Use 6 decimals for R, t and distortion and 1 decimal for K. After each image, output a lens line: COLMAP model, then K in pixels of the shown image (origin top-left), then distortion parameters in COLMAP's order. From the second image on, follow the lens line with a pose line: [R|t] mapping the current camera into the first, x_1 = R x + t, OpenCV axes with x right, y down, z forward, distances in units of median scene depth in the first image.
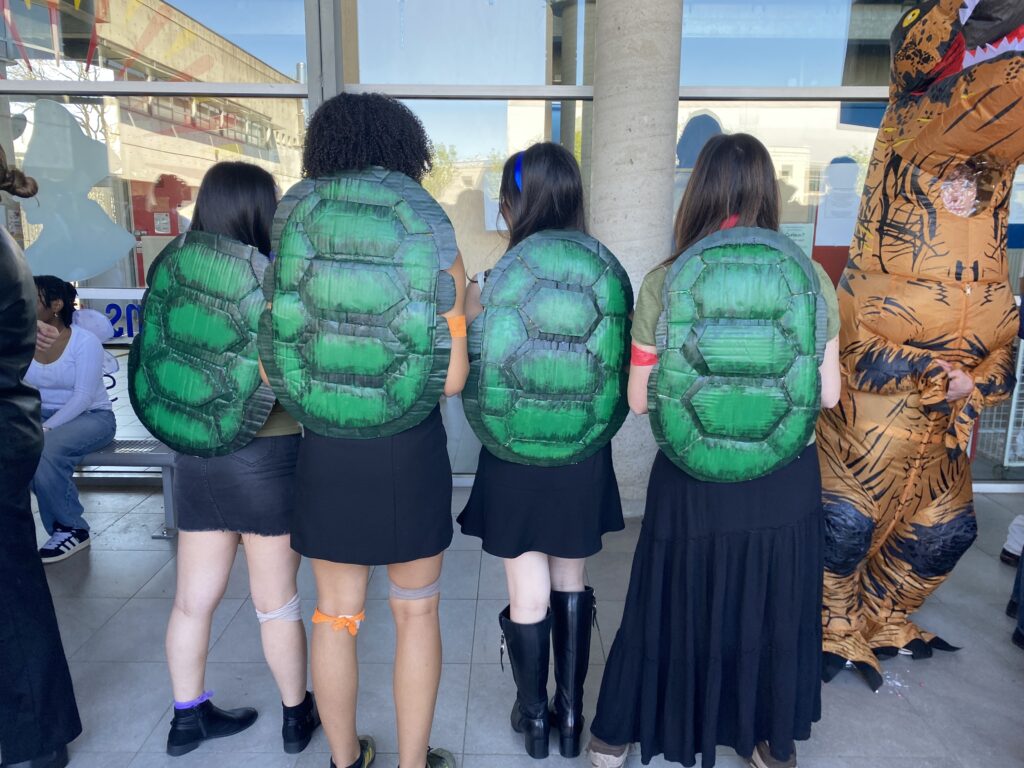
lens RADIAL K [[810.9, 0, 512.0], [0, 810.9, 384.0], [0, 0, 1]] dist [0.012005, -0.006028]
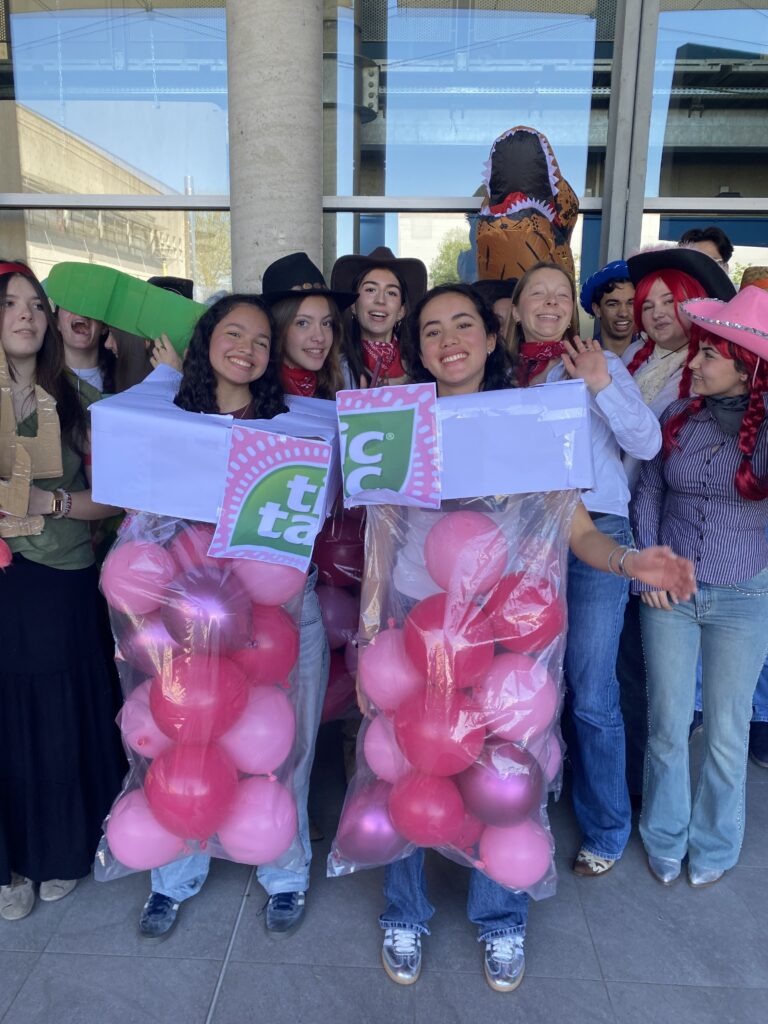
lens RADIAL K [[810.9, 0, 384.0], [0, 810.9, 512.0], [0, 0, 1]] dist [0.012005, -0.006028]
pose [[0.997611, 0.024290, -0.064674, 0.227956], [-0.023208, 0.999579, 0.017438, -0.017654], [0.065070, -0.015896, 0.997754, 0.053539]]
